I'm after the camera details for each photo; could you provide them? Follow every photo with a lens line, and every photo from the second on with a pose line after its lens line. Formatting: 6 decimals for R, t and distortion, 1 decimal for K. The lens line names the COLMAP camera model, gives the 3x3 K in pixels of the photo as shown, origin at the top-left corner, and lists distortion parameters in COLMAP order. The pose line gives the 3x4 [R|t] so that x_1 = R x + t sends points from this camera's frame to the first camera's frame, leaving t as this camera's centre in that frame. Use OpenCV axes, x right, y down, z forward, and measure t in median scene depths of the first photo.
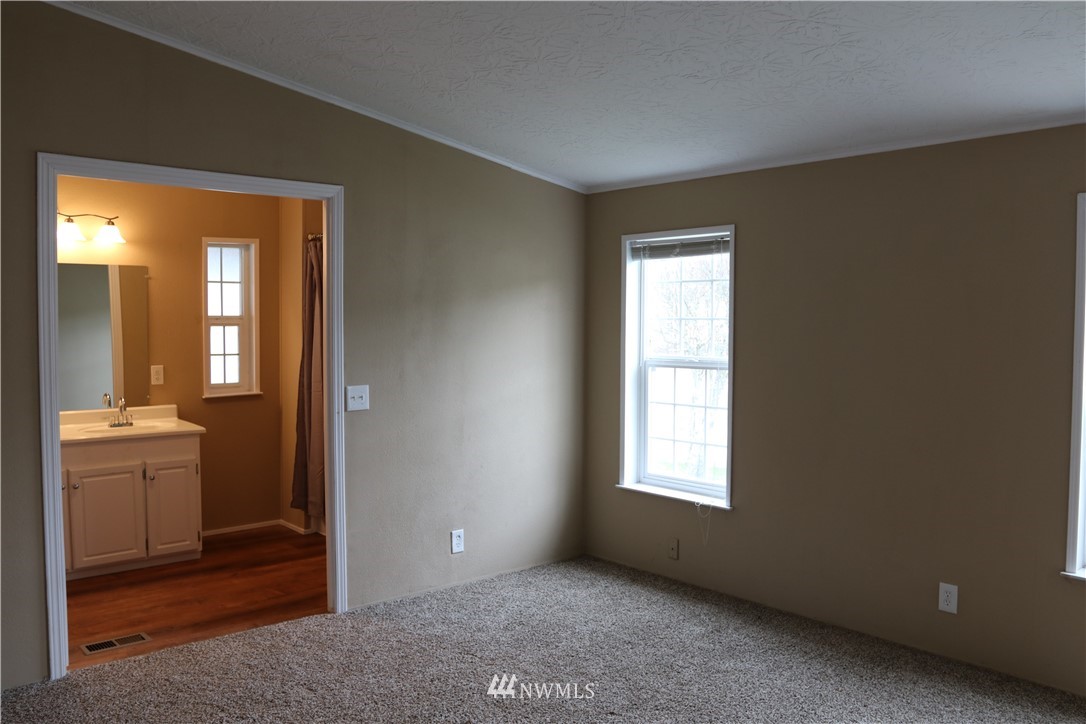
lens RADIAL K [[855.0, 0, 541.1], [0, 855.0, 366.5], [0, 0, 1]] dist [-0.089274, 0.056170]
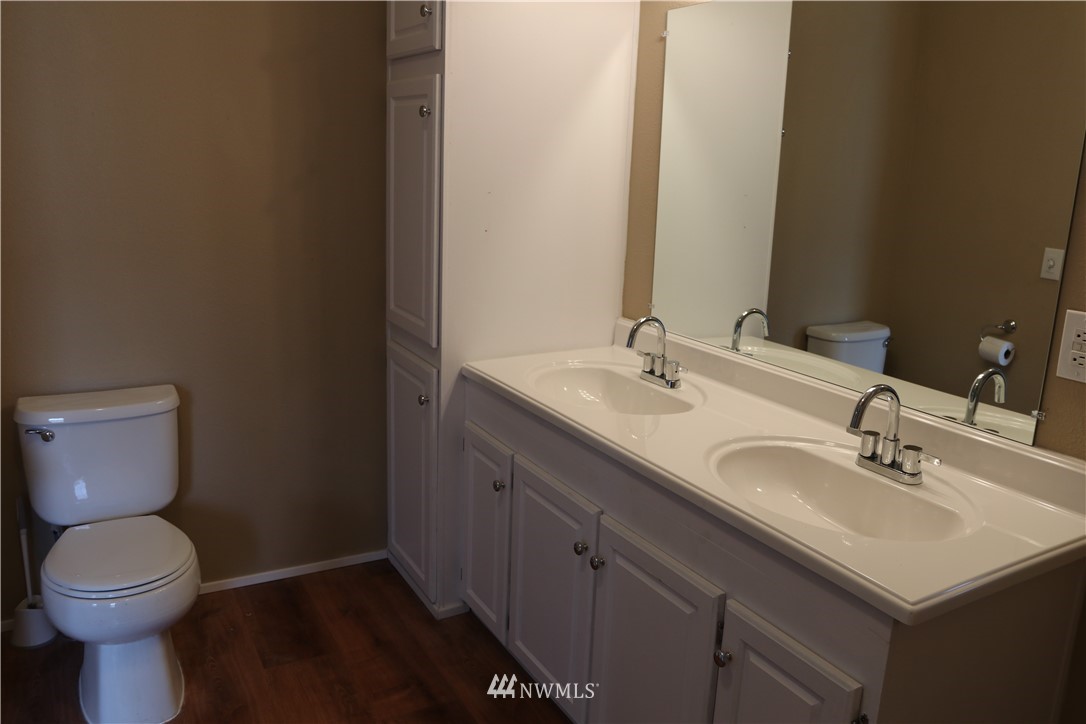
lens RADIAL K [[842.1, 0, 561.7], [0, 842.1, 366.7], [0, 0, 1]] dist [-0.093932, -0.002917]
pose [[-0.189000, 0.228430, -0.955039, -0.173738], [-0.087437, 0.964789, 0.248066, -0.034997], [0.978077, 0.130390, -0.162372, 0.892232]]
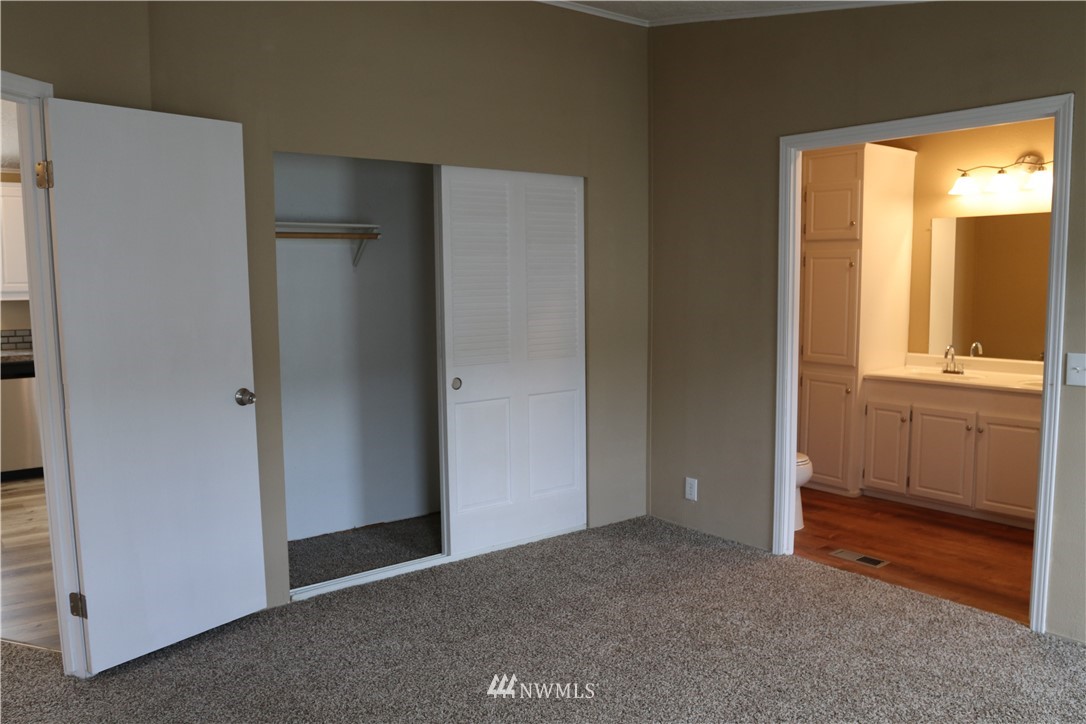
lens RADIAL K [[855.0, 0, 541.1], [0, 855.0, 366.5], [0, 0, 1]] dist [-0.089274, 0.056170]
pose [[-0.054255, 0.102016, -0.993302, 0.432854], [-0.040603, 0.993719, 0.104277, -0.019132], [0.997701, 0.045988, -0.049772, 0.431783]]
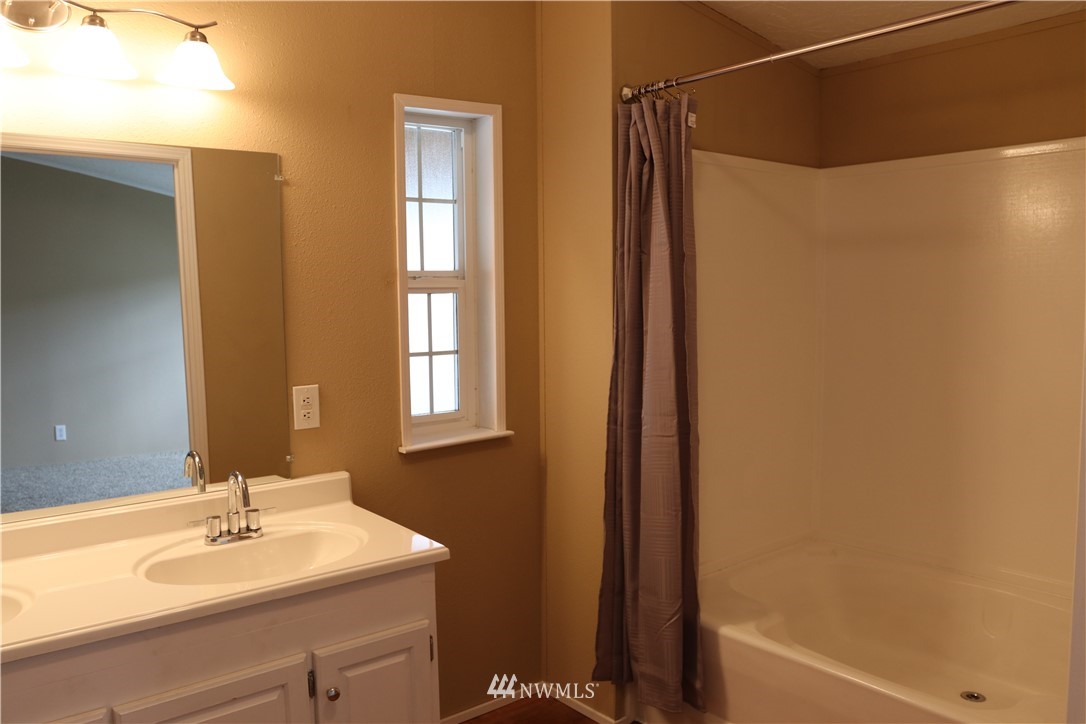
lens RADIAL K [[855.0, 0, 541.1], [0, 855.0, 366.5], [0, 0, 1]] dist [-0.089274, 0.056170]
pose [[0.999073, -0.012523, -0.041192, -0.320420], [0.014146, 0.999125, 0.039353, -0.026955], [0.040664, -0.039899, 0.998376, 0.573902]]
